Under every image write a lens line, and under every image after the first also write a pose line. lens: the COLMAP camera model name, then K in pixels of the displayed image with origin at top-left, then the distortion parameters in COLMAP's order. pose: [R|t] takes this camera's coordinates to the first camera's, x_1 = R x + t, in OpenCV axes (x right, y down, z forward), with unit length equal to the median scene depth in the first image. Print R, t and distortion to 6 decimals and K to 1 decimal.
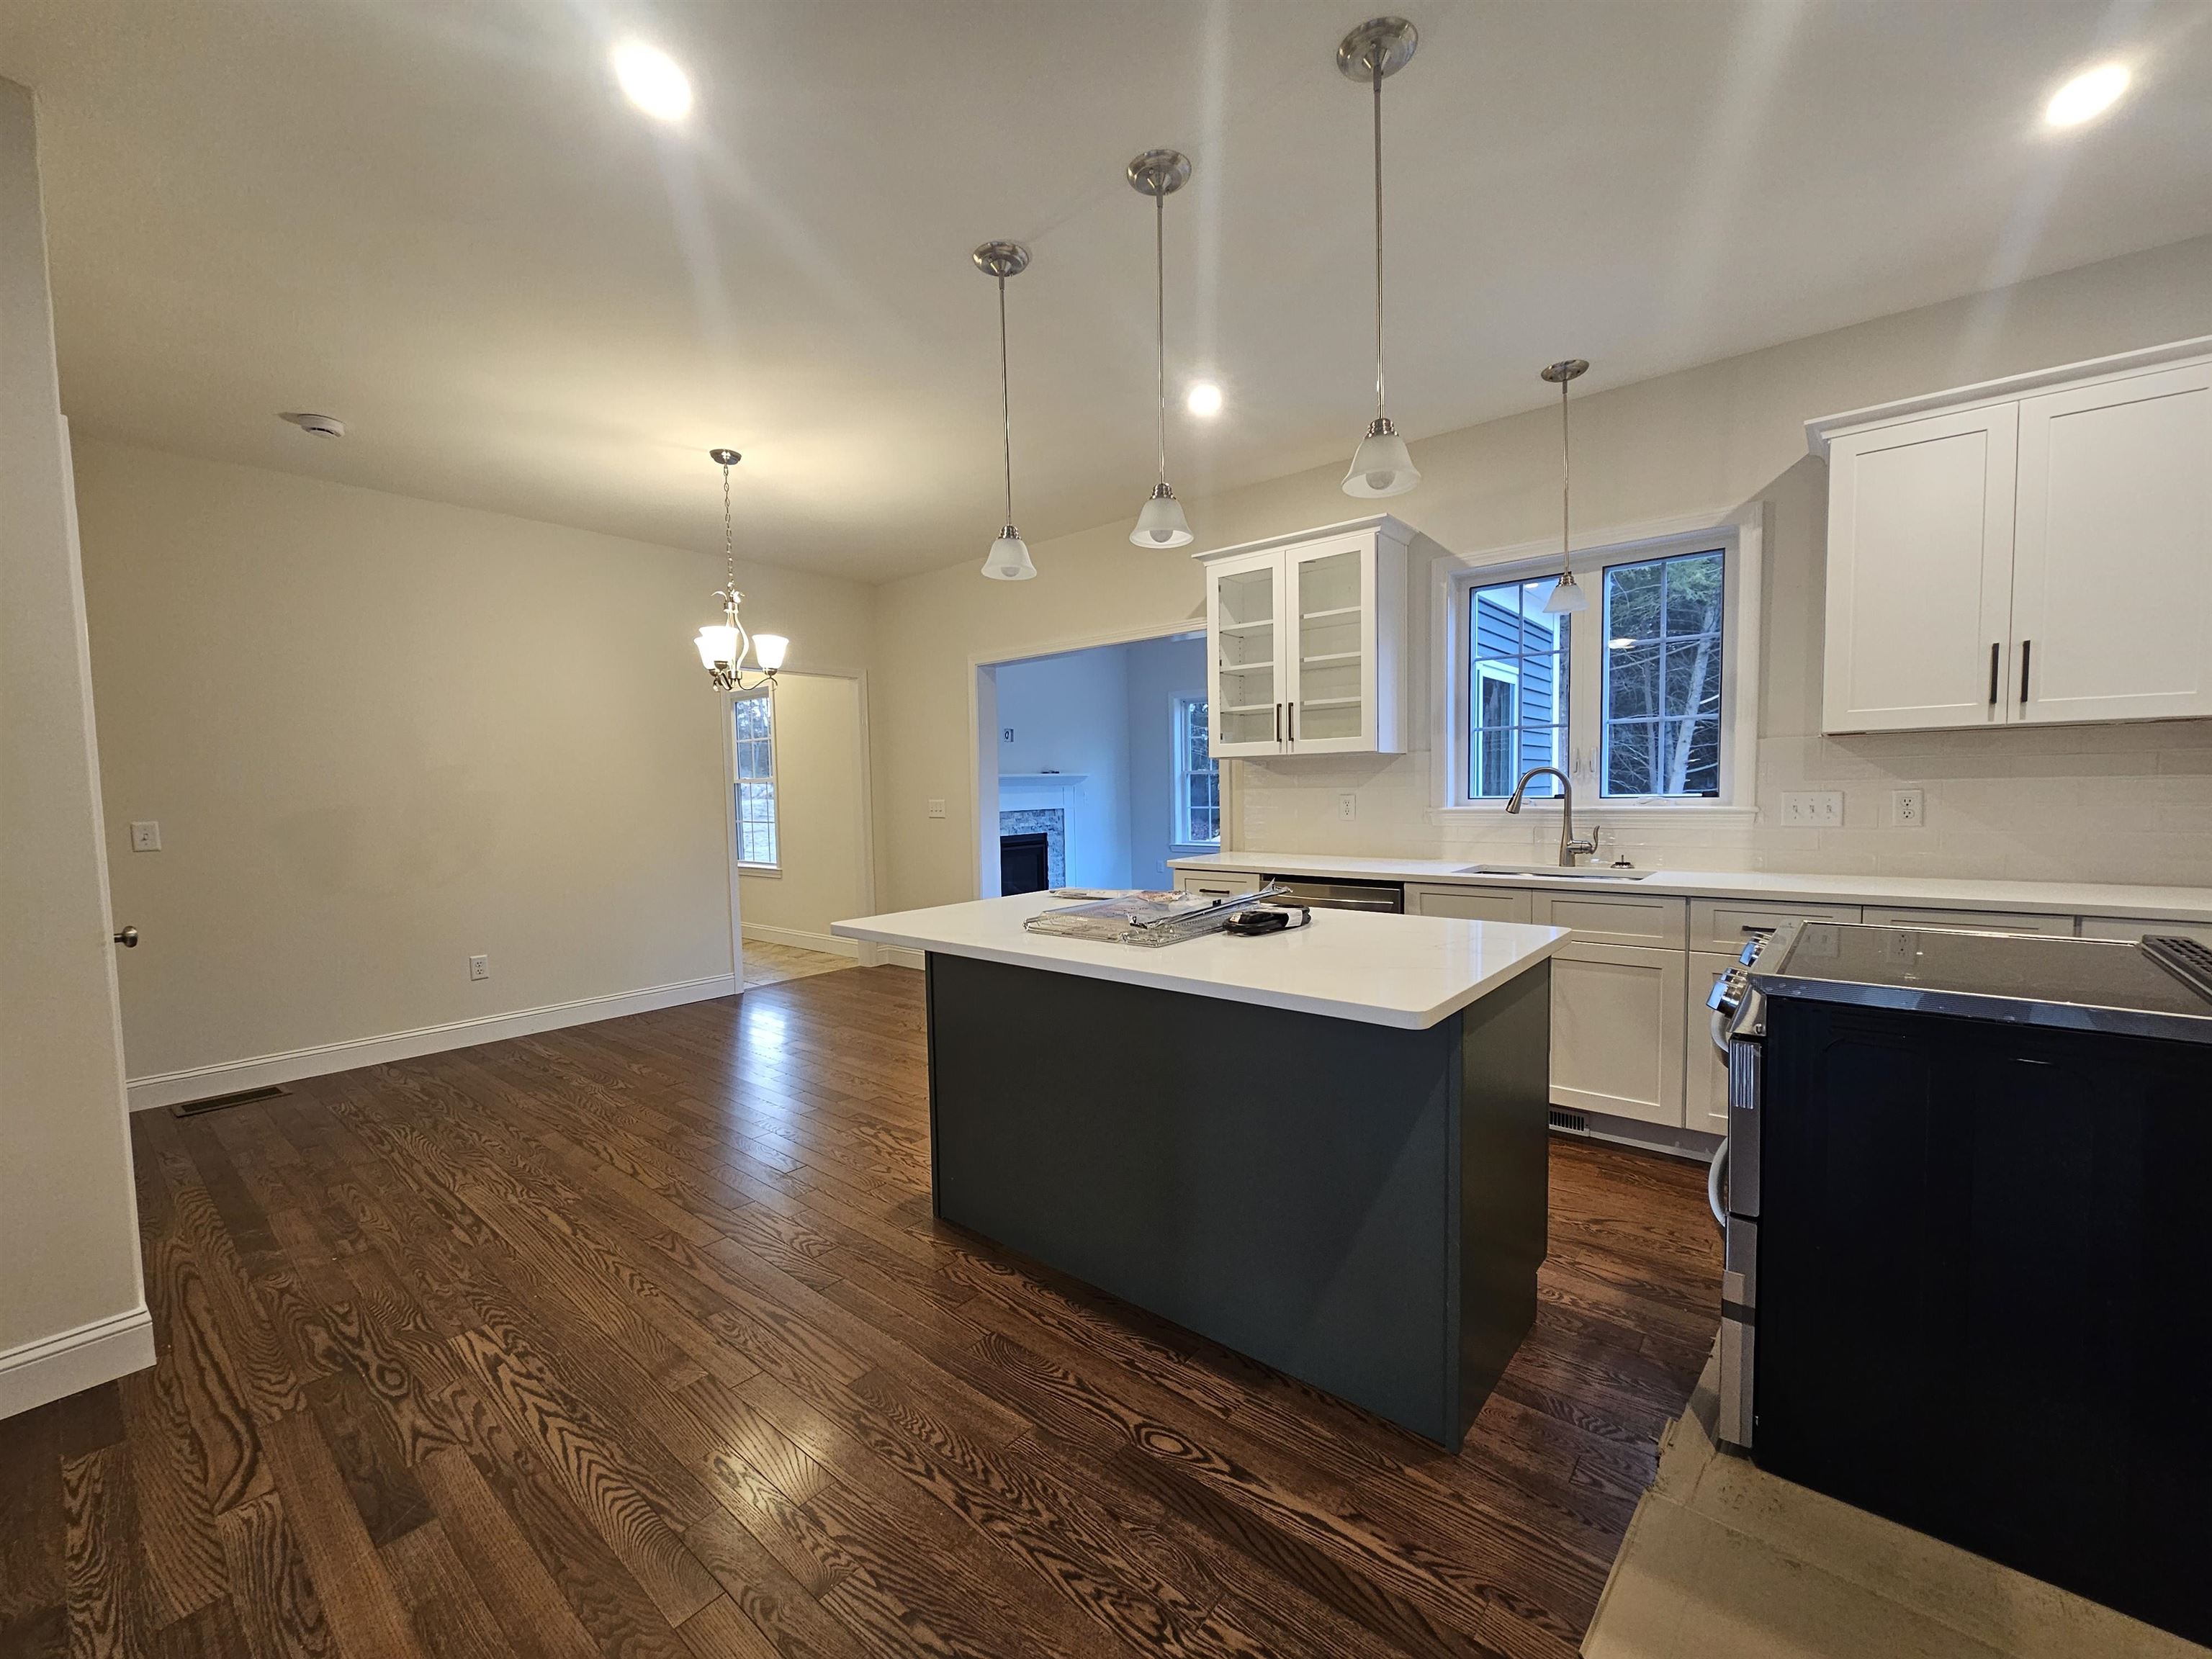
lens RADIAL K [[905.3, 0, 1100.9], [0, 905.3, 844.9], [0, 0, 1]] dist [-0.002950, 0.000464]
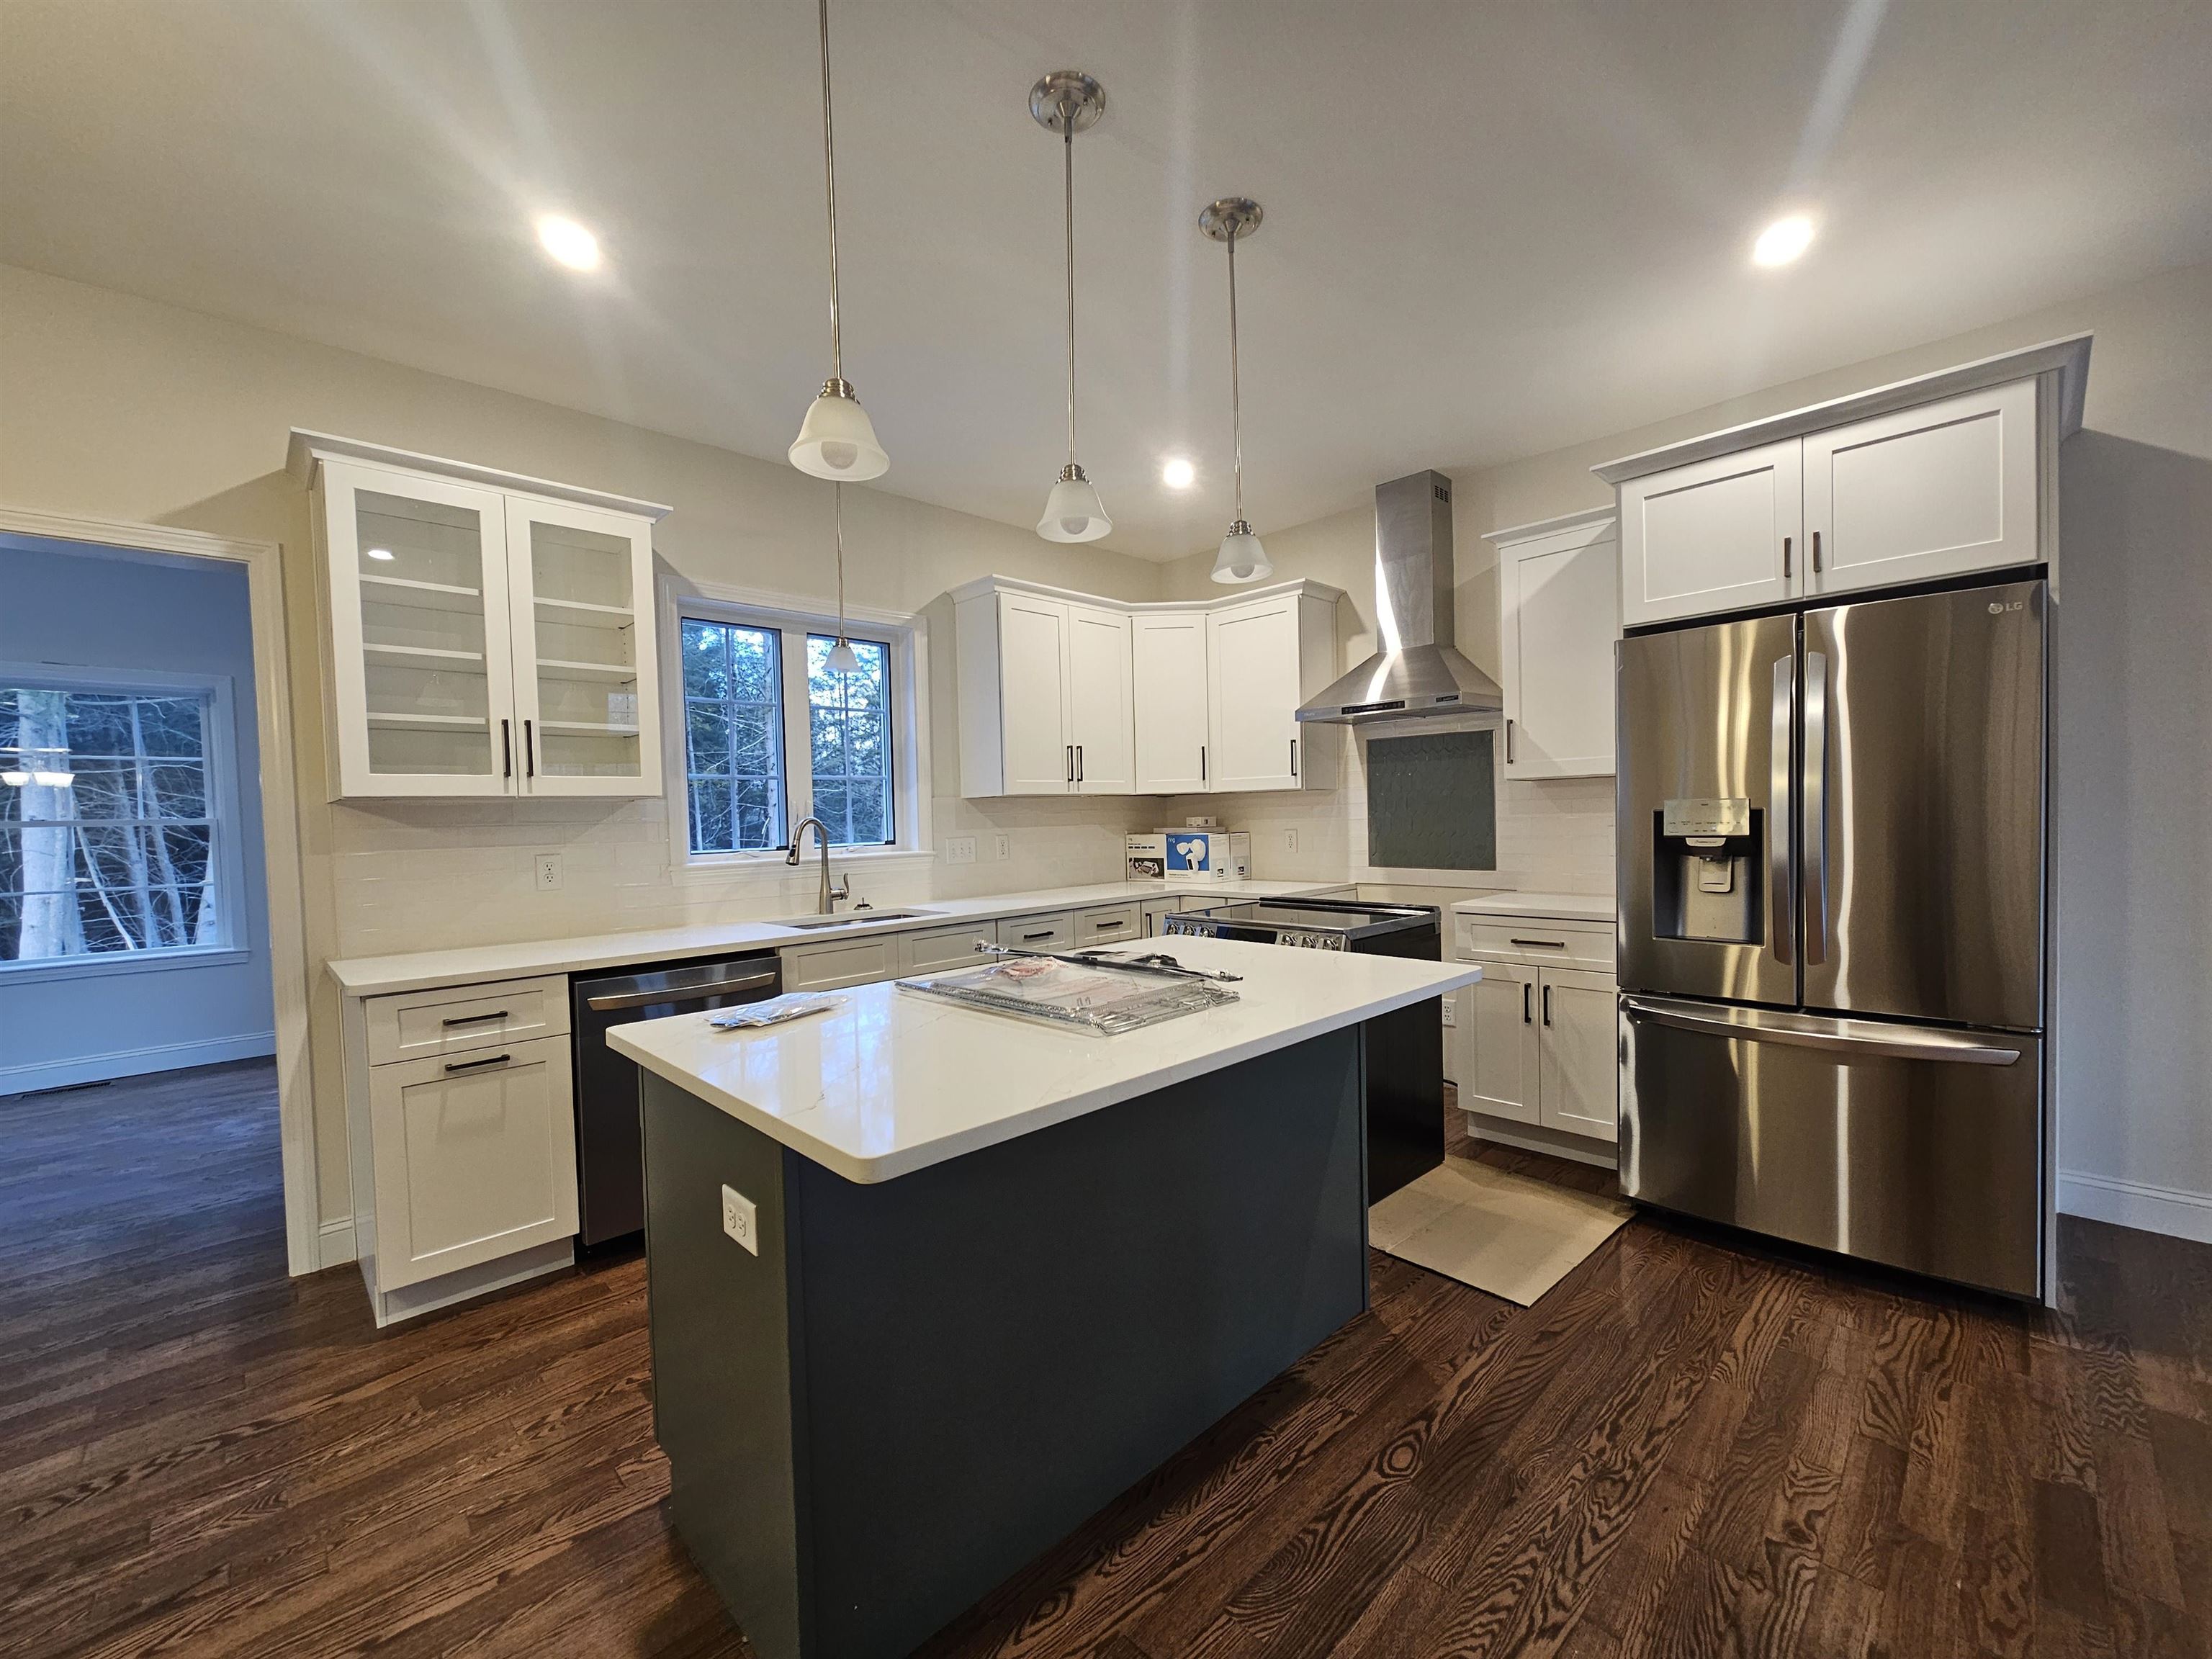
lens RADIAL K [[900.3, 0, 1096.6], [0, 900.3, 843.5], [0, 0, 1]] dist [0.001900, 0.000233]
pose [[0.102577, -0.013284, 0.994636, -0.729035], [0.088247, 0.996090, 0.004203, -0.051240], [-0.990803, 0.087343, 0.103348, 0.881119]]
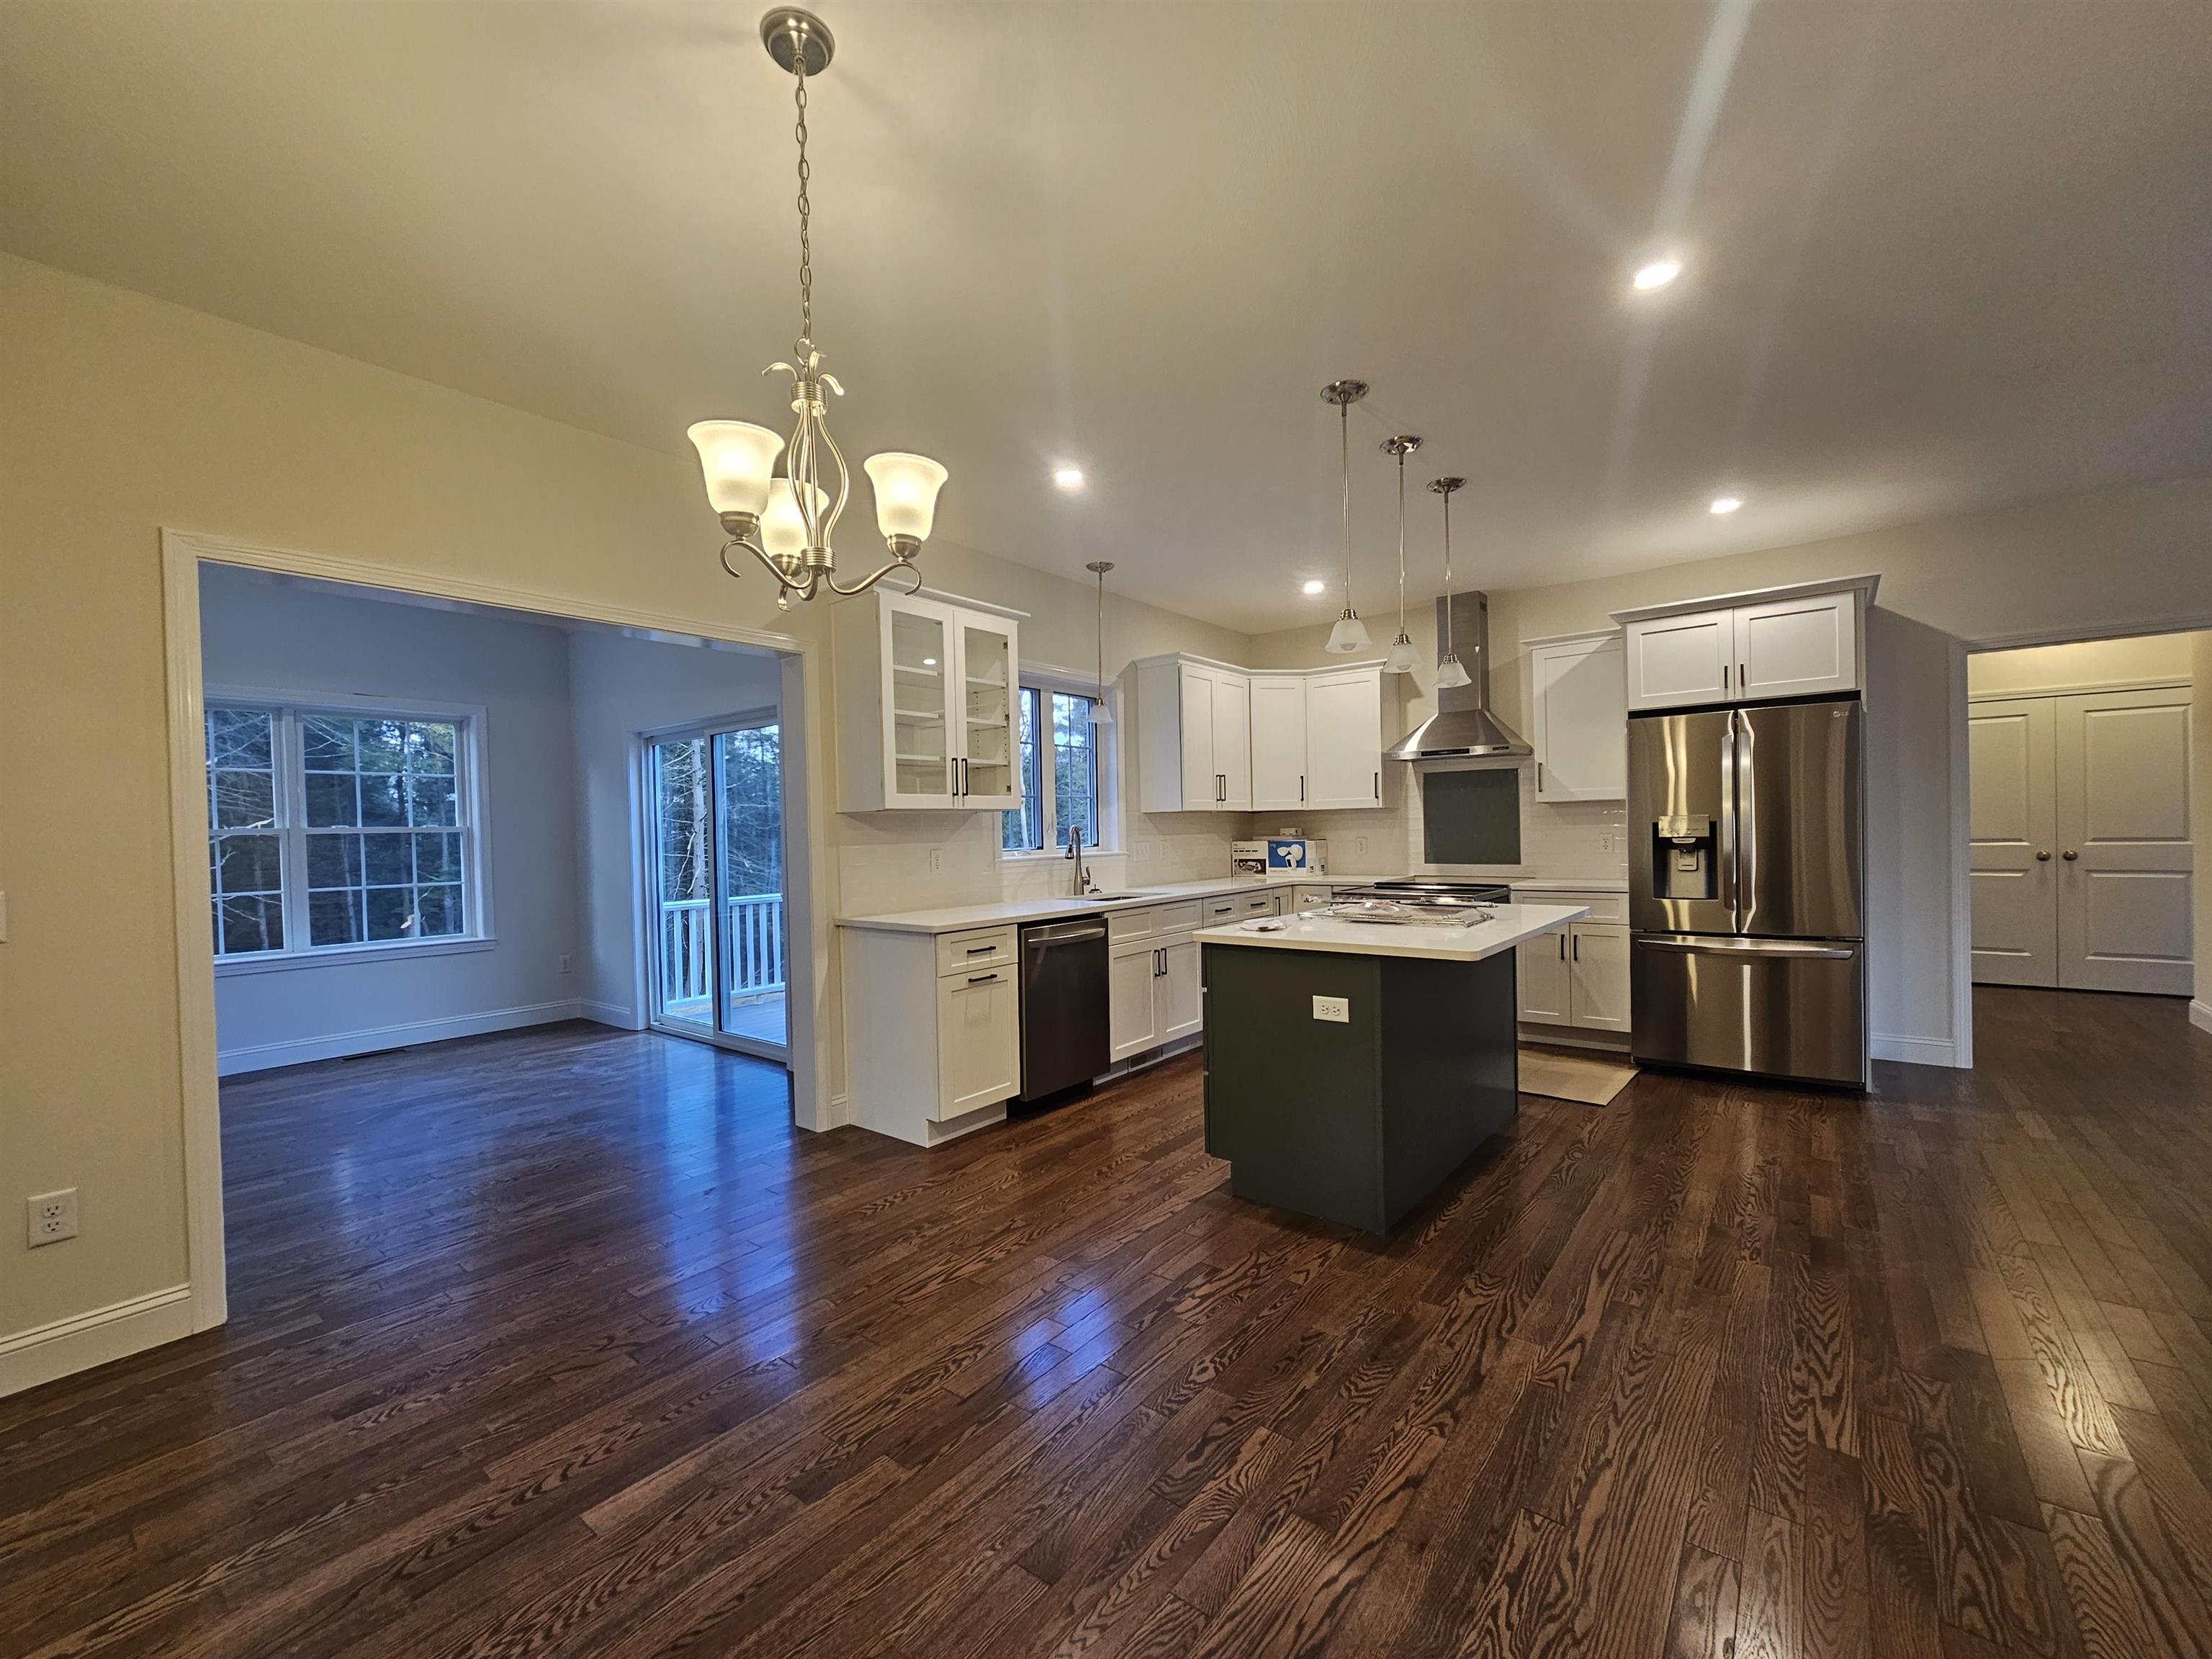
lens RADIAL K [[903.3, 0, 1105.1], [0, 903.3, 841.5], [0, 0, 1]] dist [0.001380, 0.000844]
pose [[-0.029026, 0.007970, 0.999547, -1.403739], [0.087299, 0.996167, -0.005408, -0.076205], [-0.995759, 0.087102, -0.029611, 1.513563]]
